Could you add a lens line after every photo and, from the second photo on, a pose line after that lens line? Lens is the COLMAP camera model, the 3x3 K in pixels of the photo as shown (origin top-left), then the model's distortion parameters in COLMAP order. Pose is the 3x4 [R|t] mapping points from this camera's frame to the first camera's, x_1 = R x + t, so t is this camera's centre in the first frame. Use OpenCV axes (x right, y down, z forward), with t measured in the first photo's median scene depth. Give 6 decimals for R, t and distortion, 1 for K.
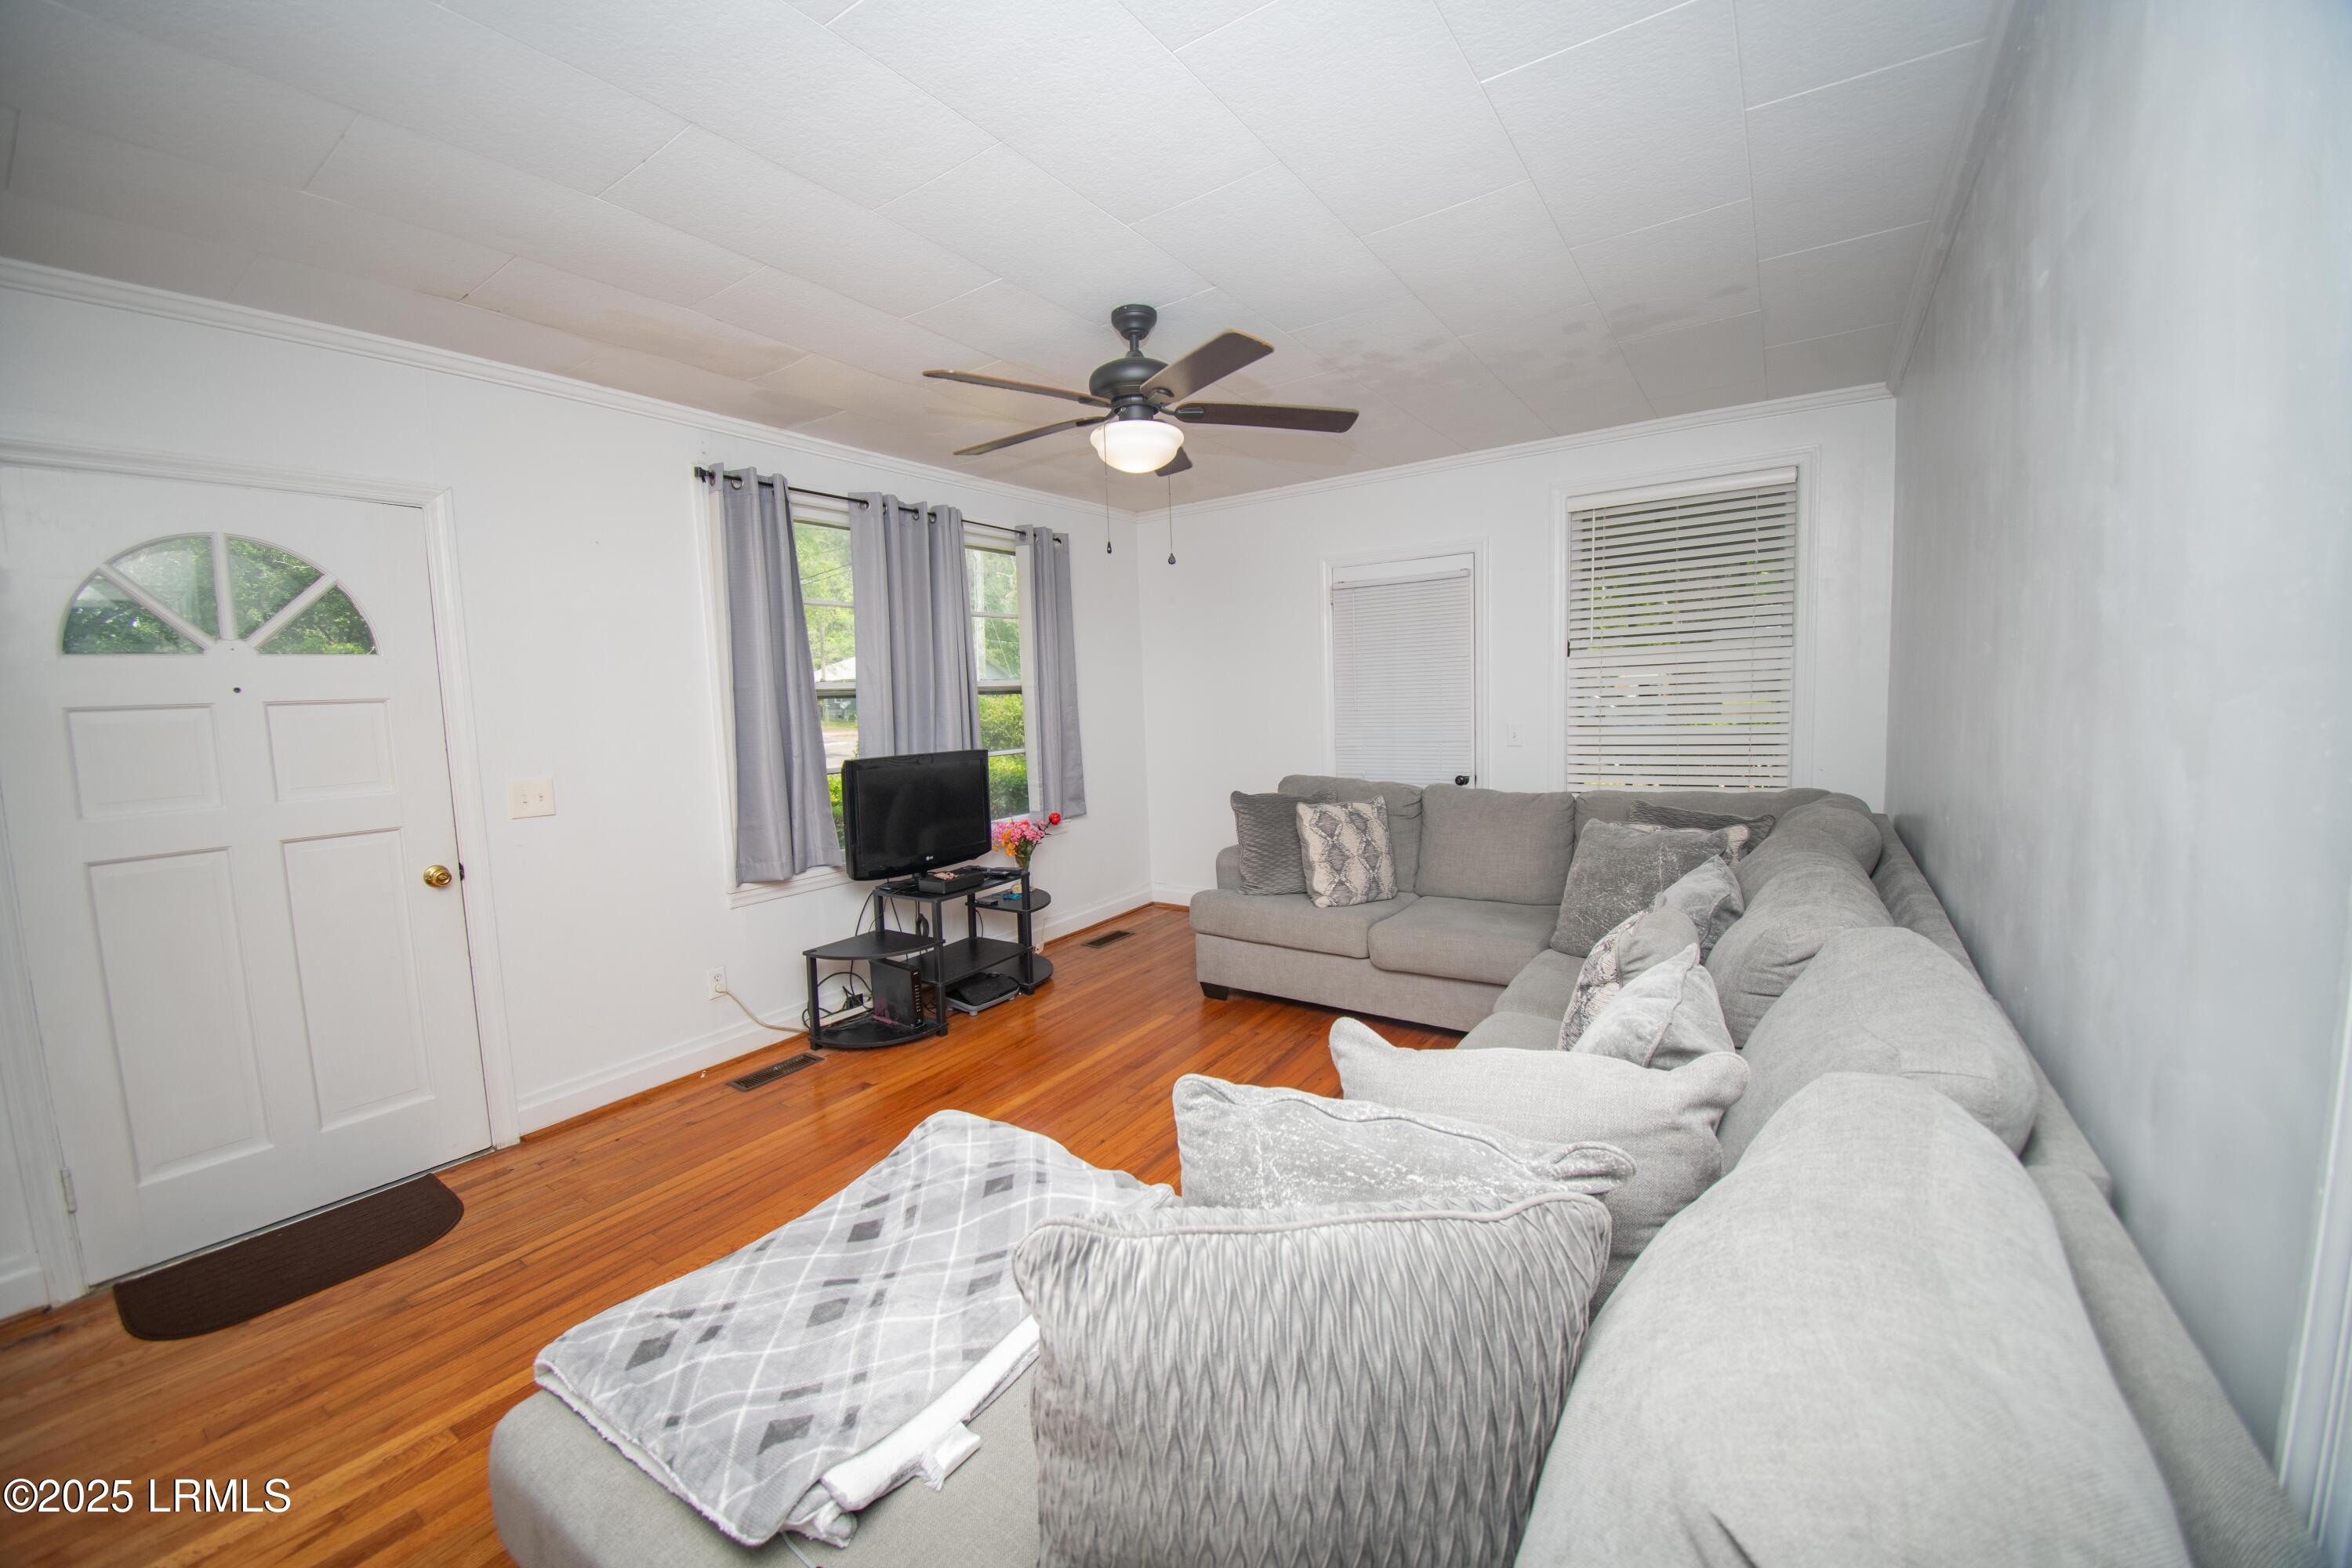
lens RADIAL K [[900.0, 0, 1164.6], [0, 900.0, 775.4], [0, 0, 1]] dist [0.026431, -0.024884]
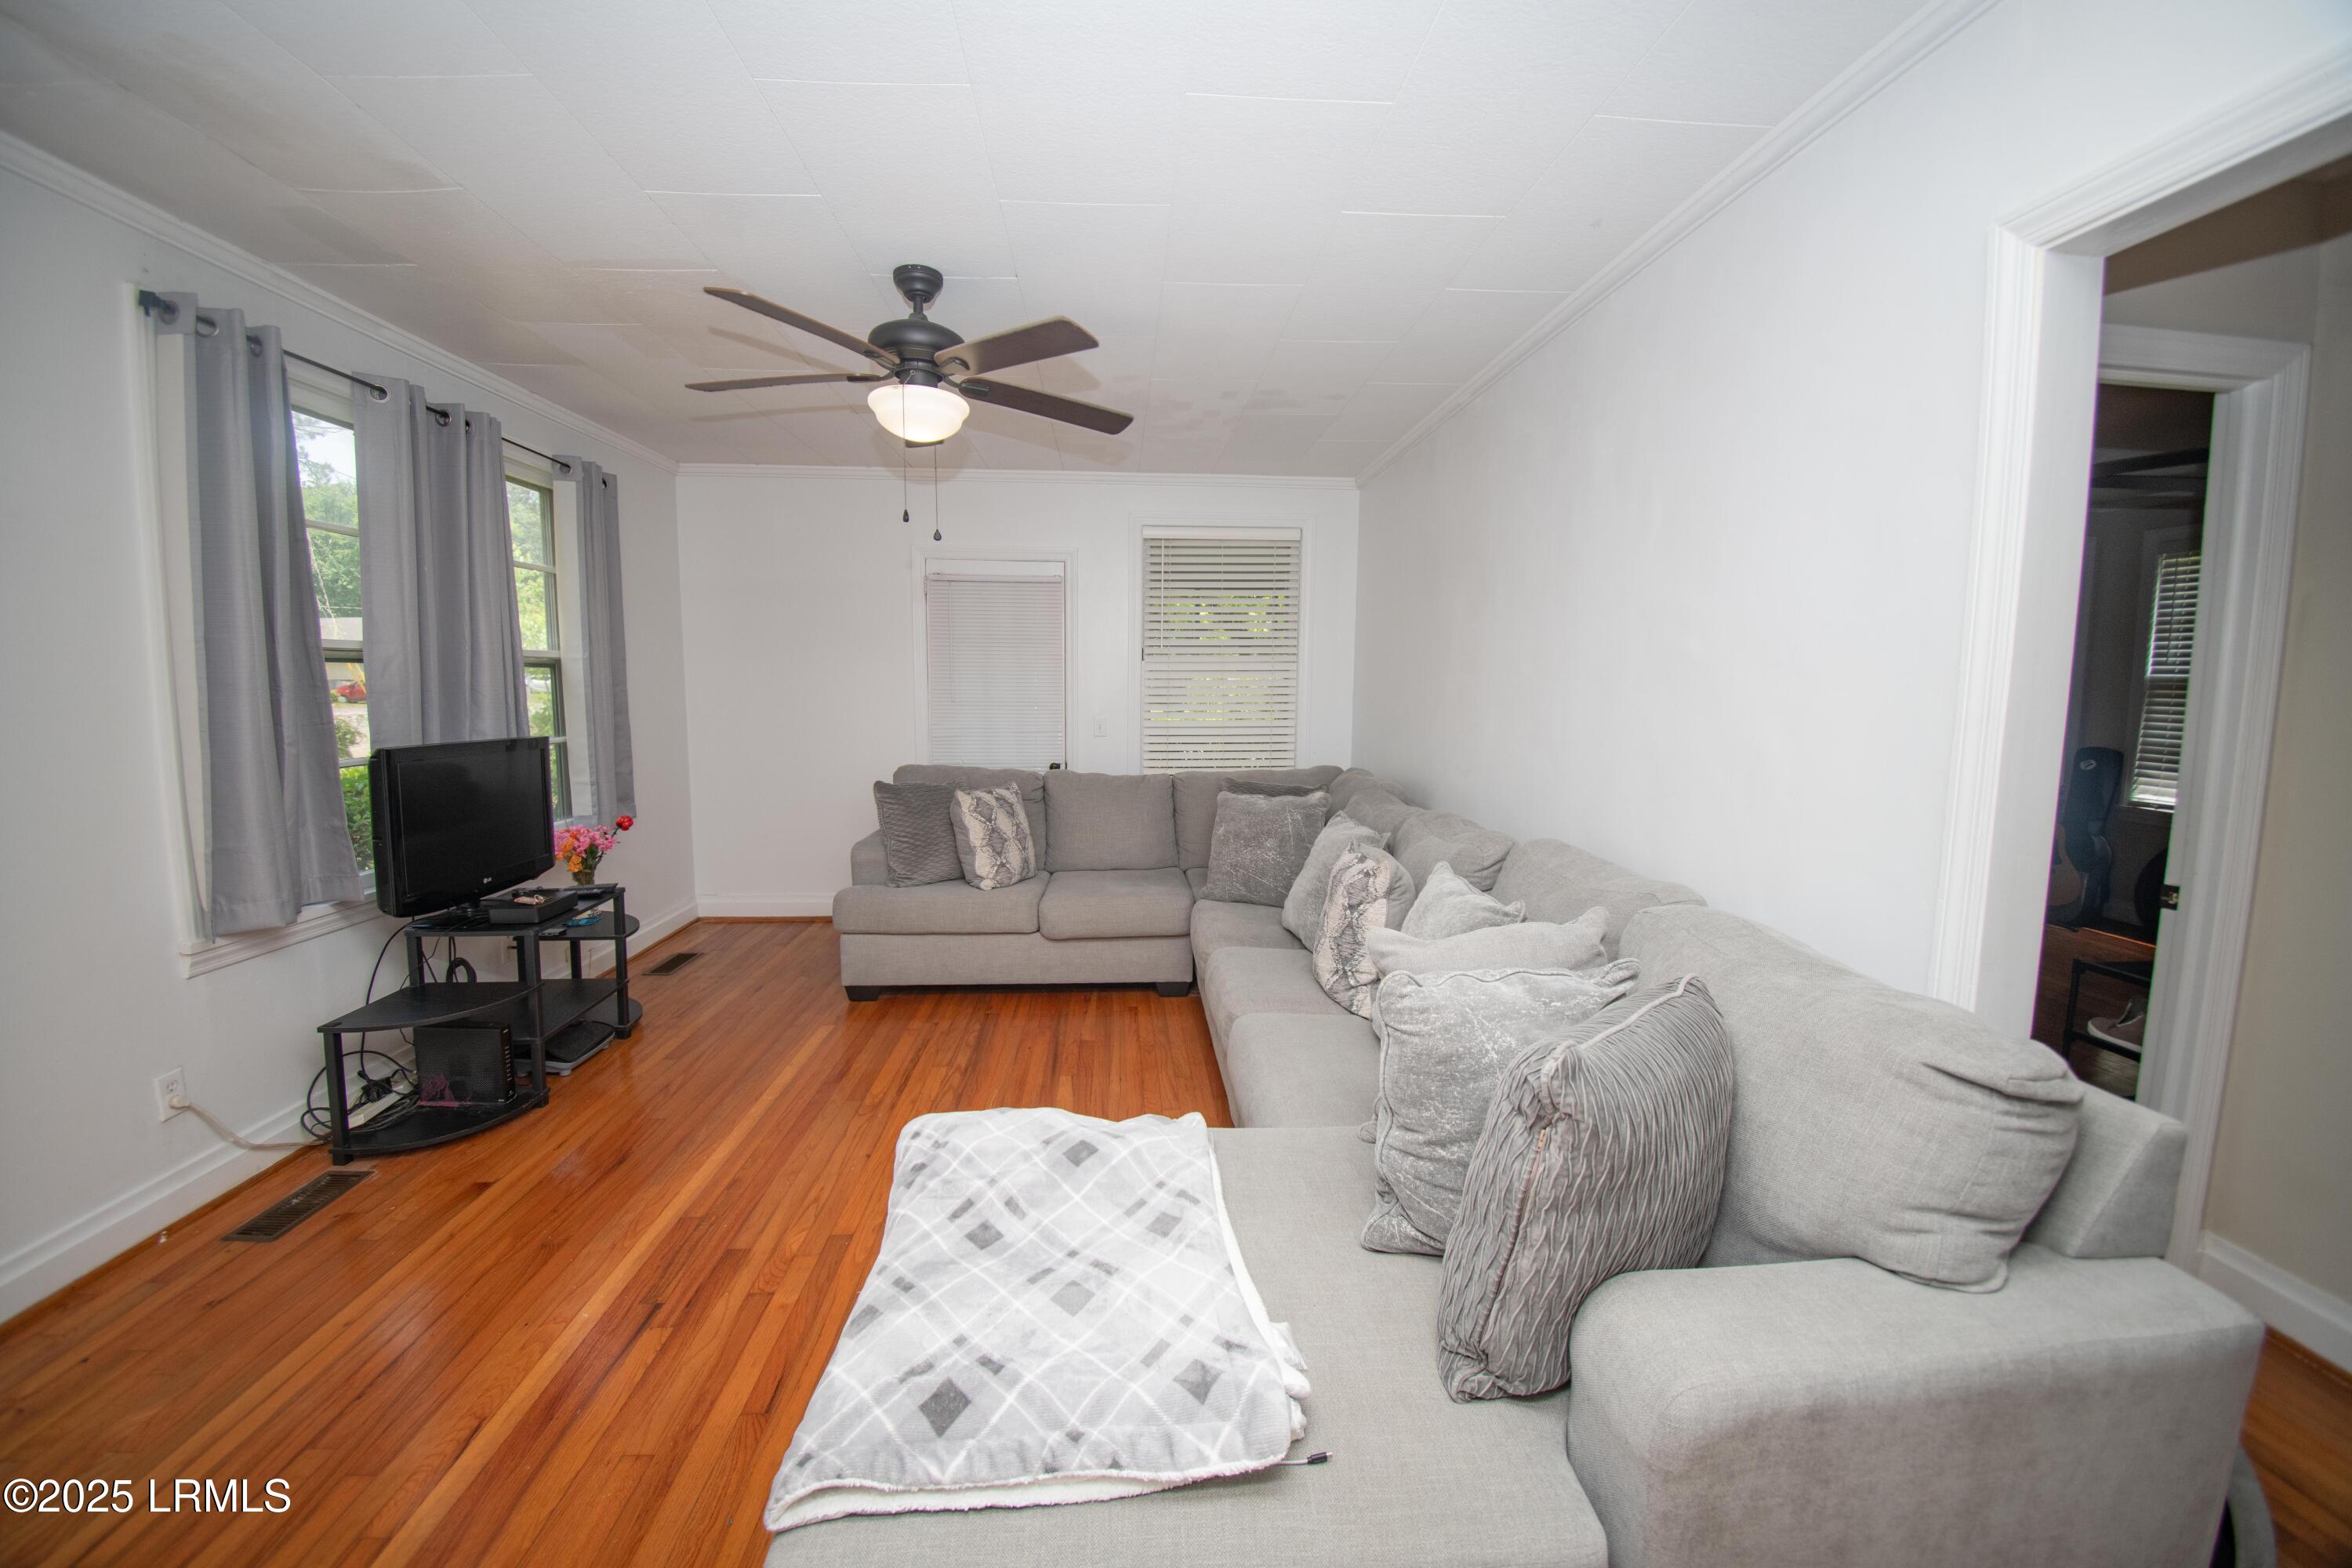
lens RADIAL K [[900.0, 0, 1164.6], [0, 900.0, 775.4], [0, 0, 1]] dist [0.026431, -0.024884]
pose [[0.792831, -0.023441, 0.608990, -0.287333], [0.023189, 0.999697, 0.008290, 0.011626], [-0.609000, 0.007549, 0.793135, 0.058197]]
